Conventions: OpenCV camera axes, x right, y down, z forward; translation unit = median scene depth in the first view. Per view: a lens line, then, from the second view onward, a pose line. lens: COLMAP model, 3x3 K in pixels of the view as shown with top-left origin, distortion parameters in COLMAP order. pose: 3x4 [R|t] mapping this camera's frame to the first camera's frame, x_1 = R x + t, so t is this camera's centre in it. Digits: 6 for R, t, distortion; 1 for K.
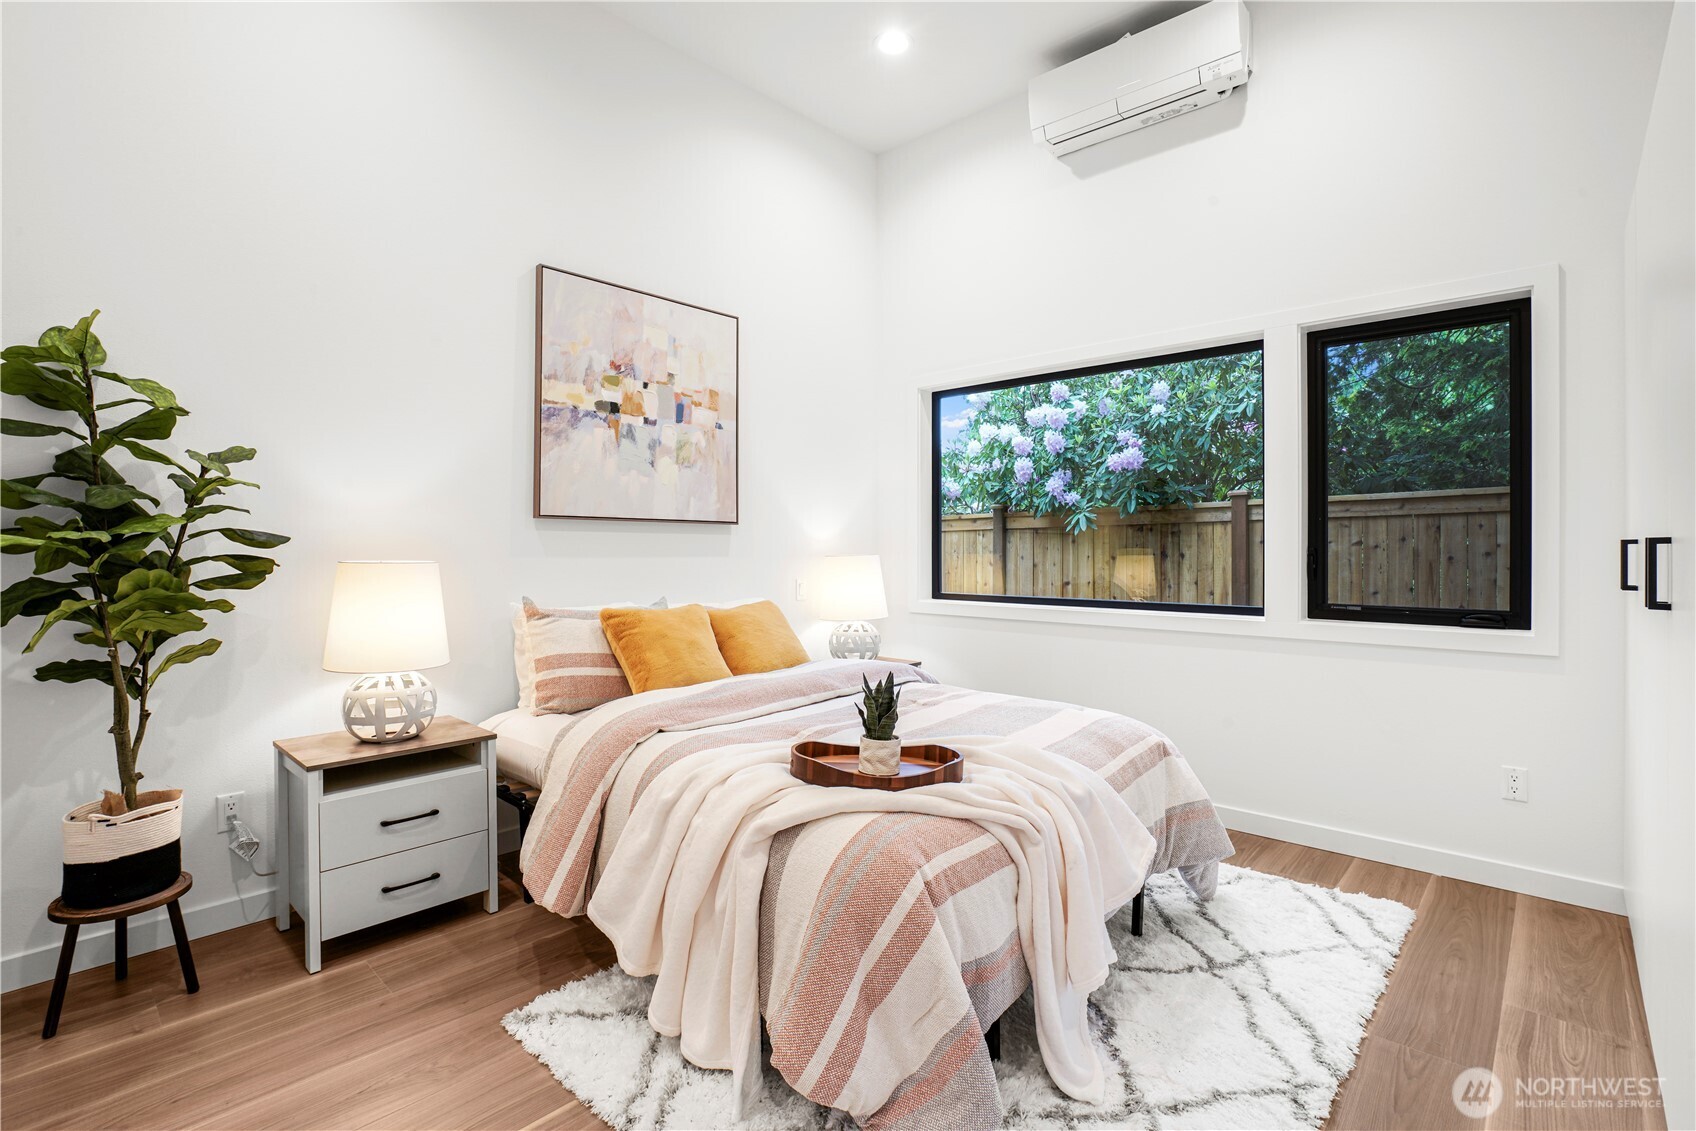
lens RADIAL K [[793.4, 0, 856.9], [0, 793.4, 553.3], [0, 0, 1]] dist [0.005034, 0.001049]
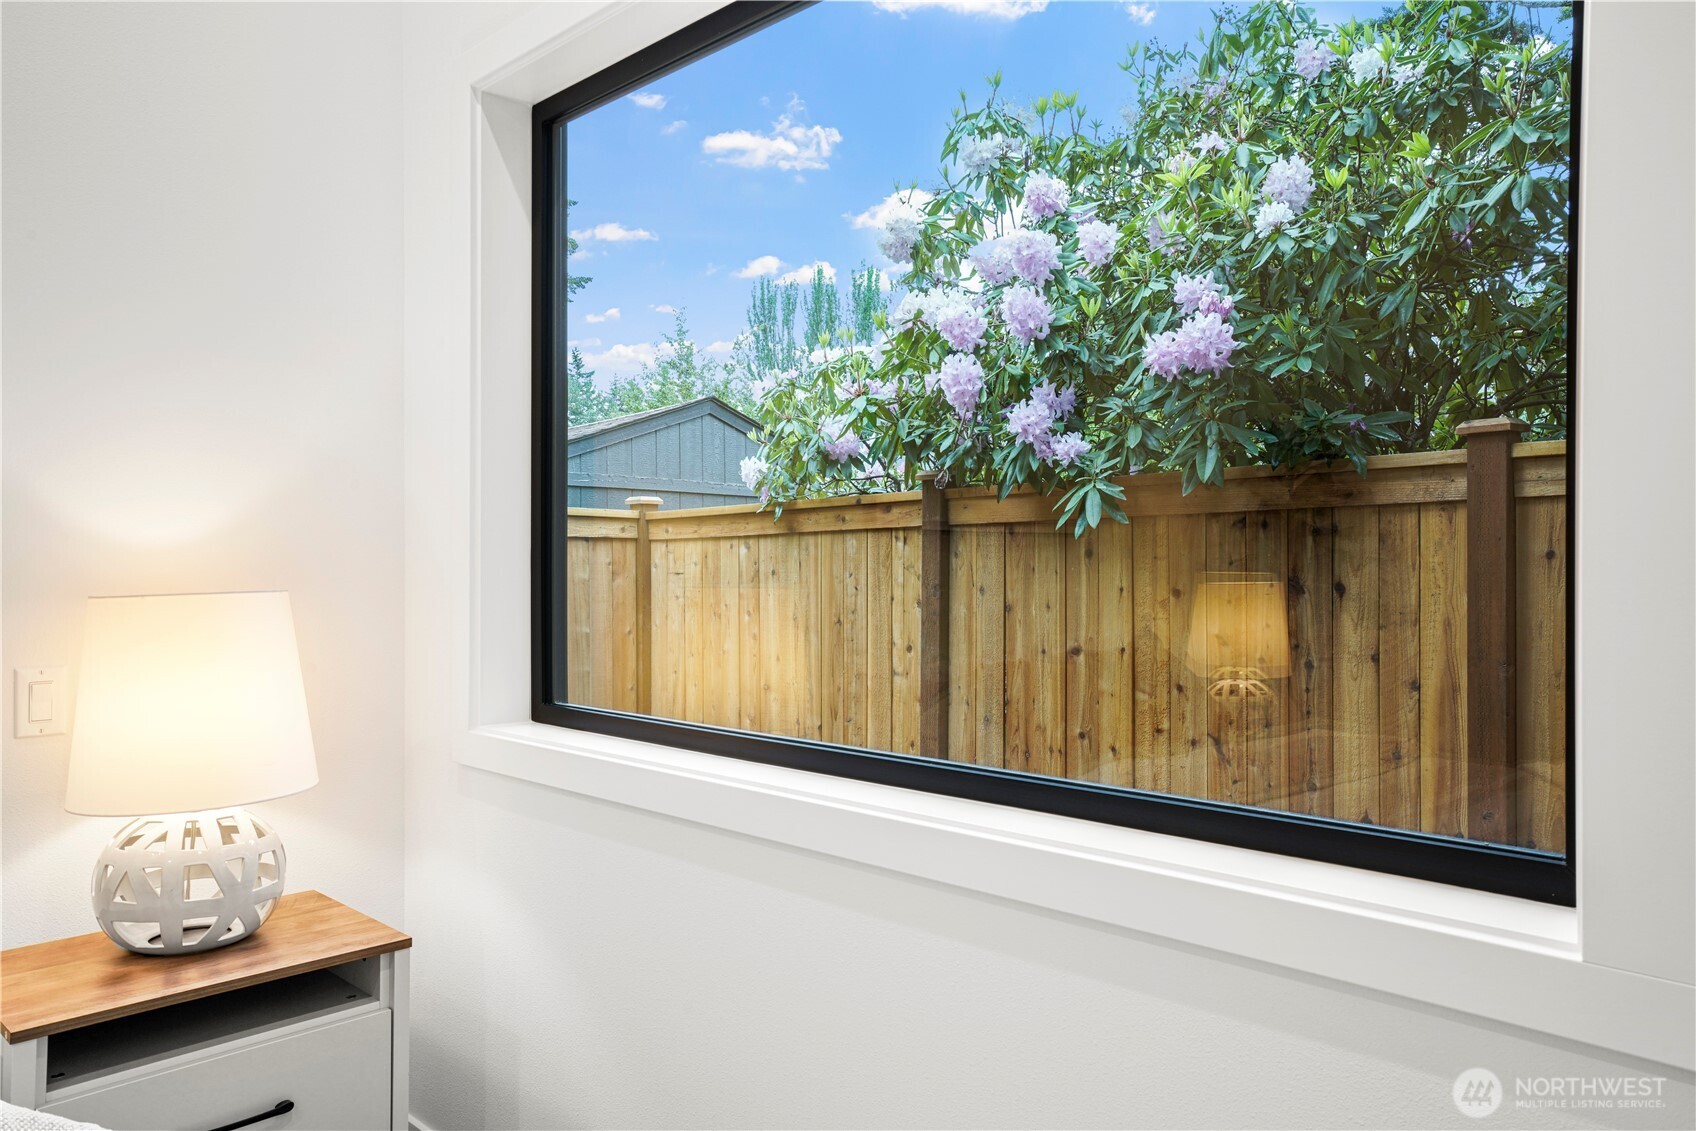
lens RADIAL K [[1178.9, 0, 840.7], [0, 1178.9, 575.1], [0, 0, 1]] dist [0.031616, 0.009265]
pose [[0.998039, 0.001979, -0.062571, 0.190904], [-0.001859, 0.999996, 0.001970, -0.004648], [0.062575, -0.001850, 0.998039, 0.378495]]
